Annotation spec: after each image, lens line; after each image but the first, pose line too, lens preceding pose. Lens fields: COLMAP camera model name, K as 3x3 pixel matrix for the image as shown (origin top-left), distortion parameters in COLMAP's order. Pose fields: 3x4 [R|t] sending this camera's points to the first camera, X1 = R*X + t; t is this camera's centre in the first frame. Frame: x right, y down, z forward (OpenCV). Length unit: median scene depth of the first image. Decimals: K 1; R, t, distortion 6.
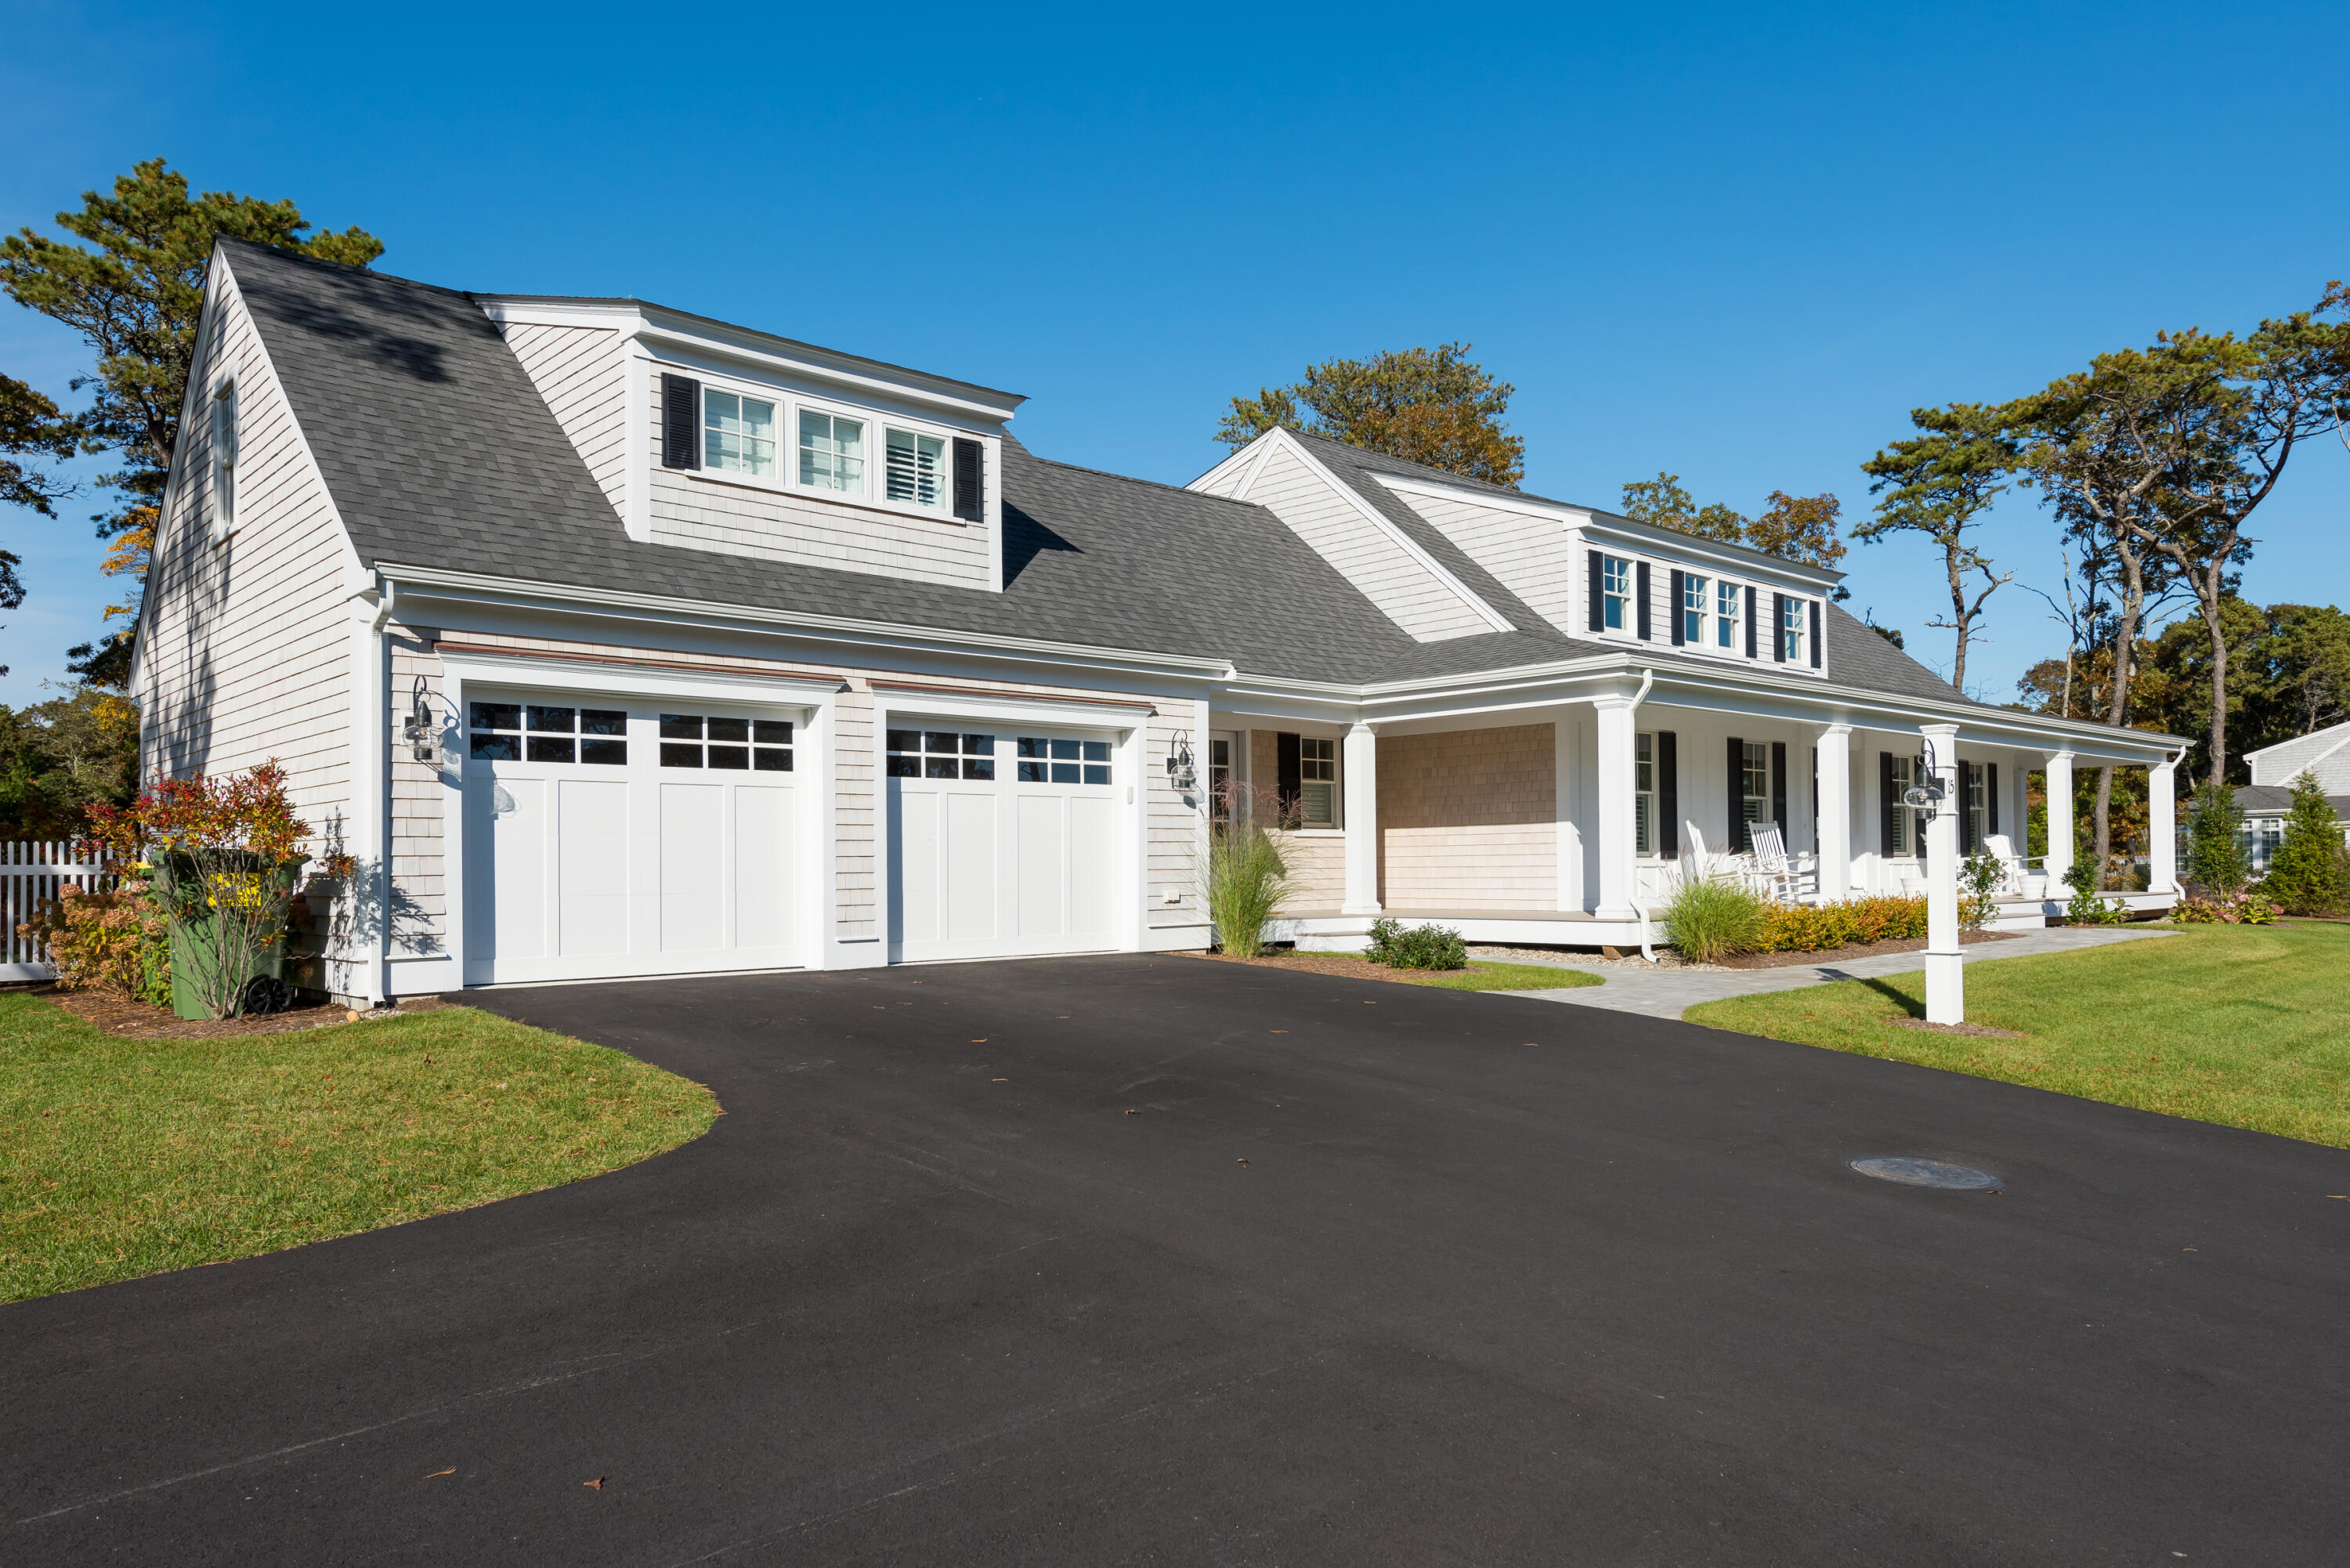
lens RADIAL K [[1565.4, 0, 1174.1], [0, 1565.4, 862.8], [0, 0, 1]] dist [0.022256, 0.000937]
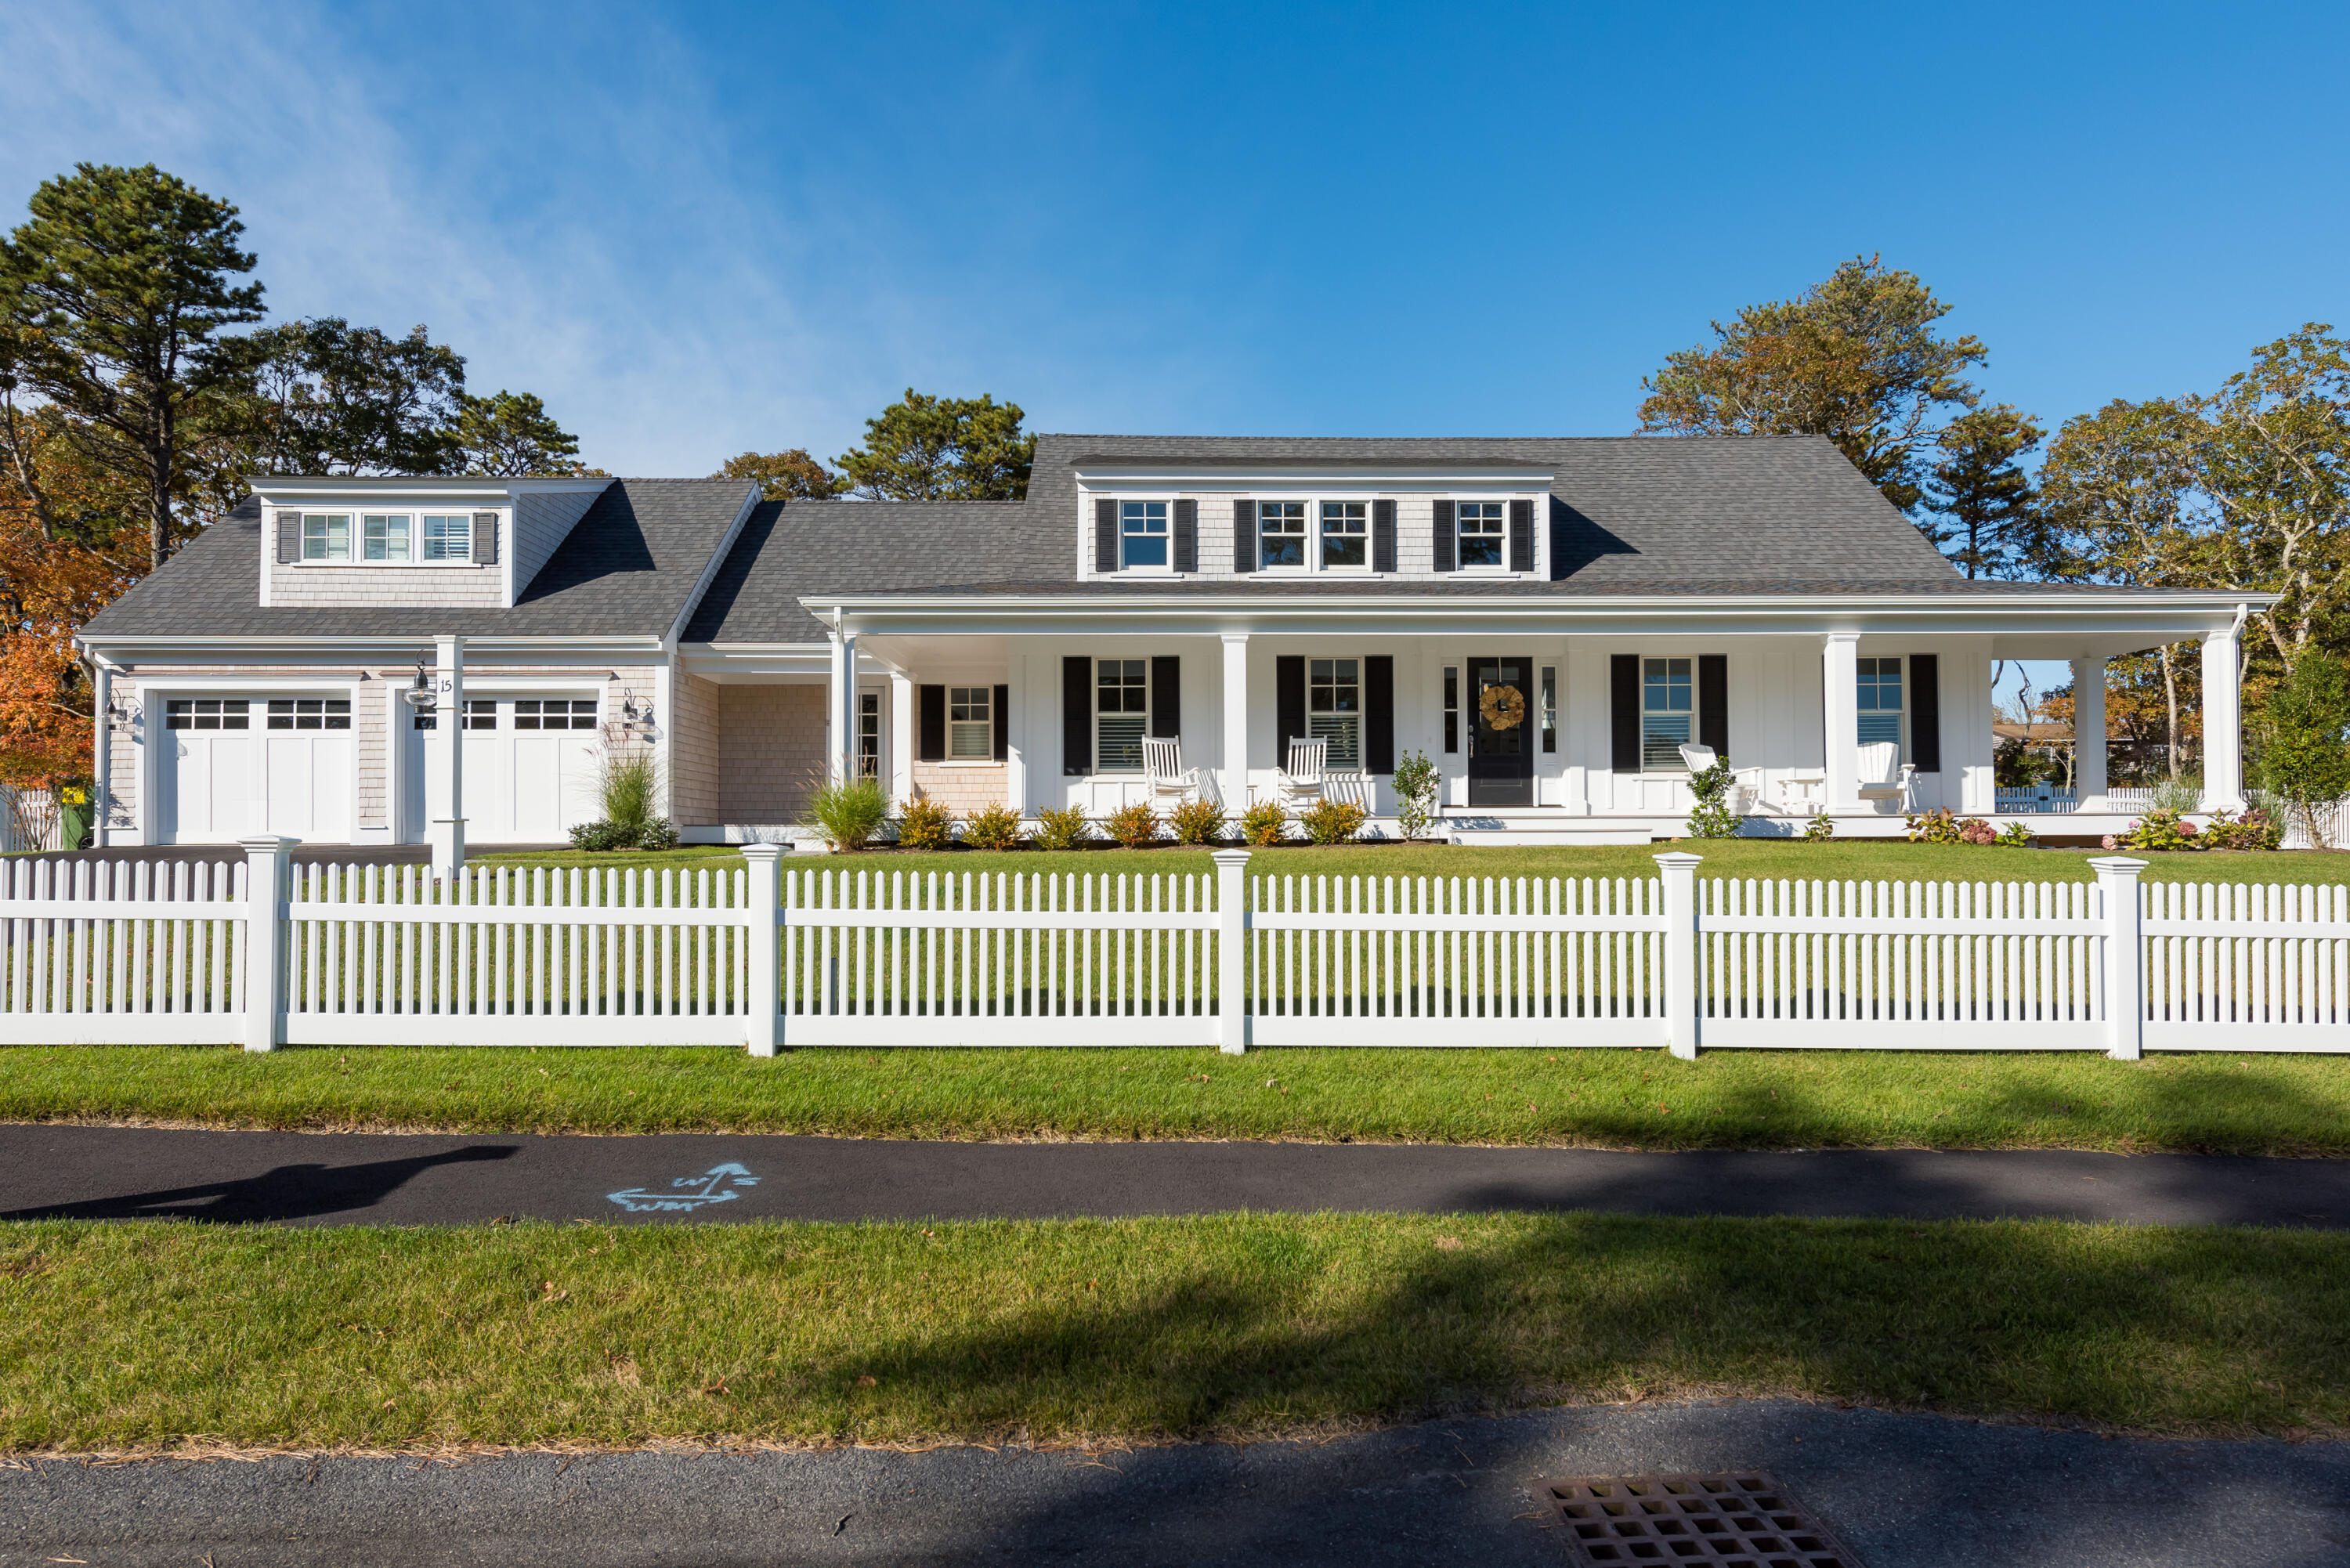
lens RADIAL K [[1294.5, 0, 1193.8], [0, 1294.5, 820.1], [0, 0, 1]] dist [0.018310, -0.000838]
pose [[0.751779, 0.003538, -0.659406, 1.169747], [0.000120, 0.999985, 0.005502, 0.028388], [0.659415, -0.004215, 0.751767, 0.450575]]
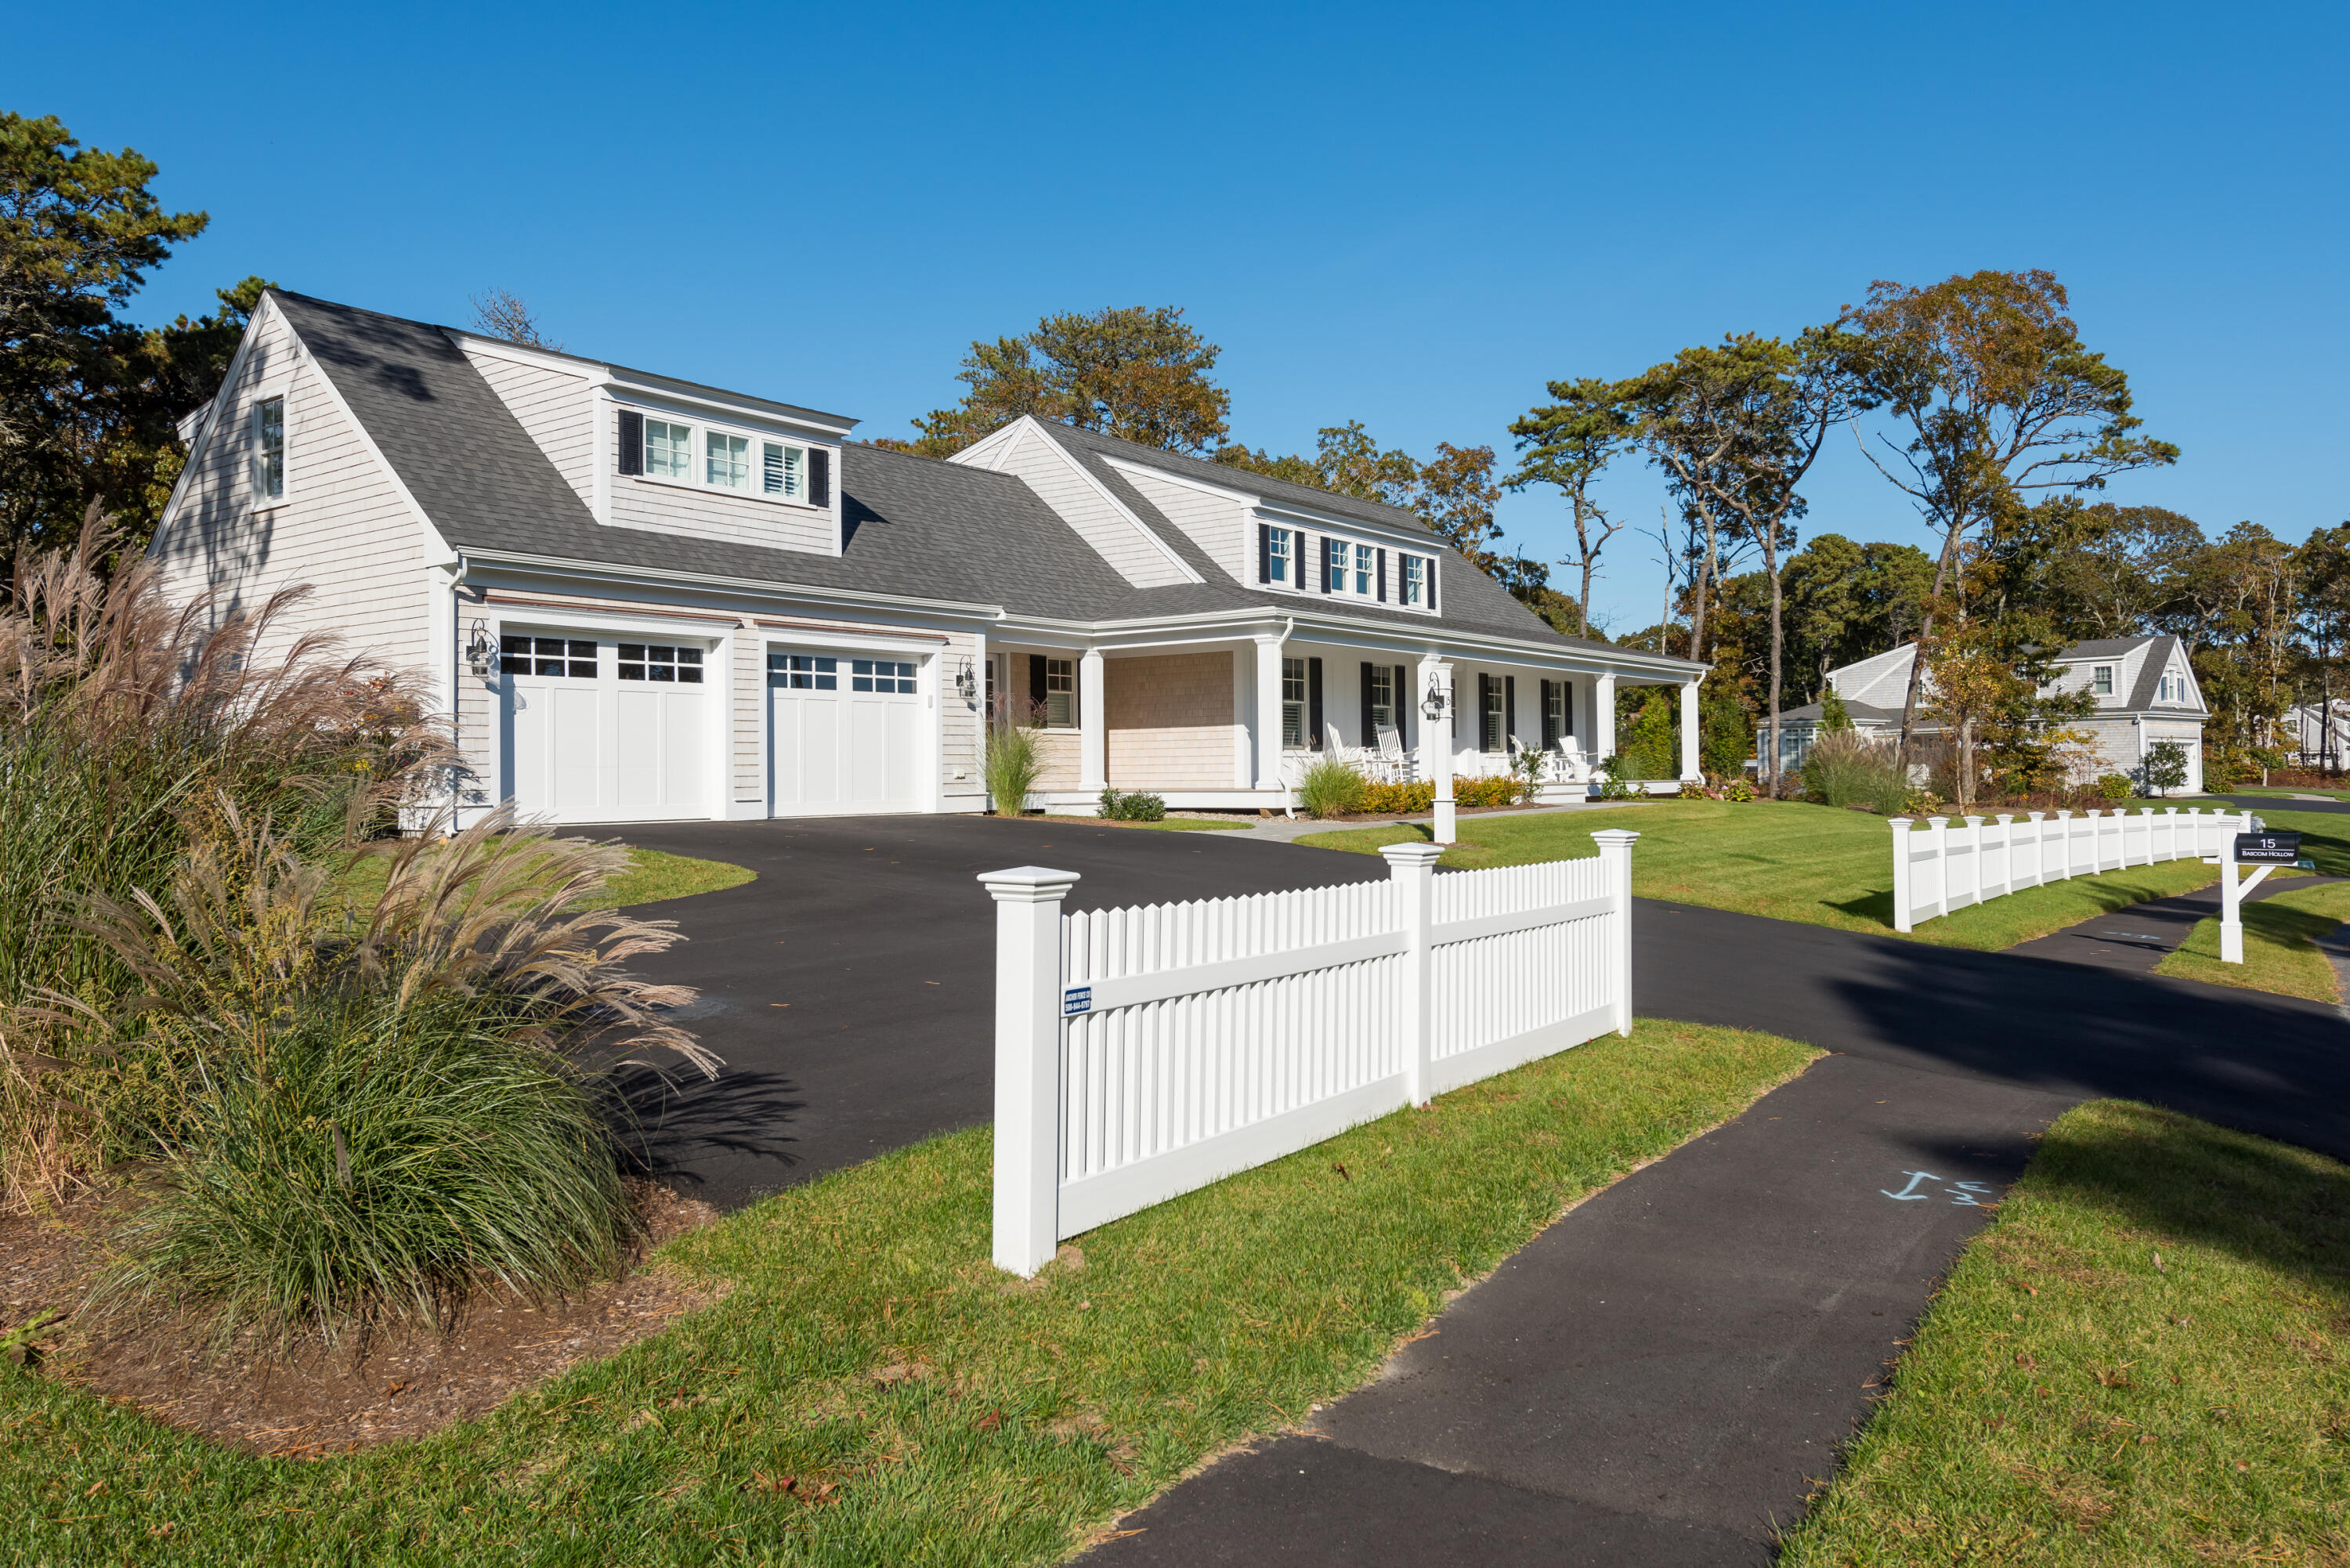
lens RADIAL K [[1595.1, 0, 1178.8], [0, 1595.1, 760.2], [0, 0, 1]] dist [0.022224, -0.006557]
pose [[0.984208, 0.001901, 0.177008, -0.061307], [-0.000950, 0.999985, -0.005455, 0.016949], [-0.177016, 0.005200, 0.984194, -0.440081]]
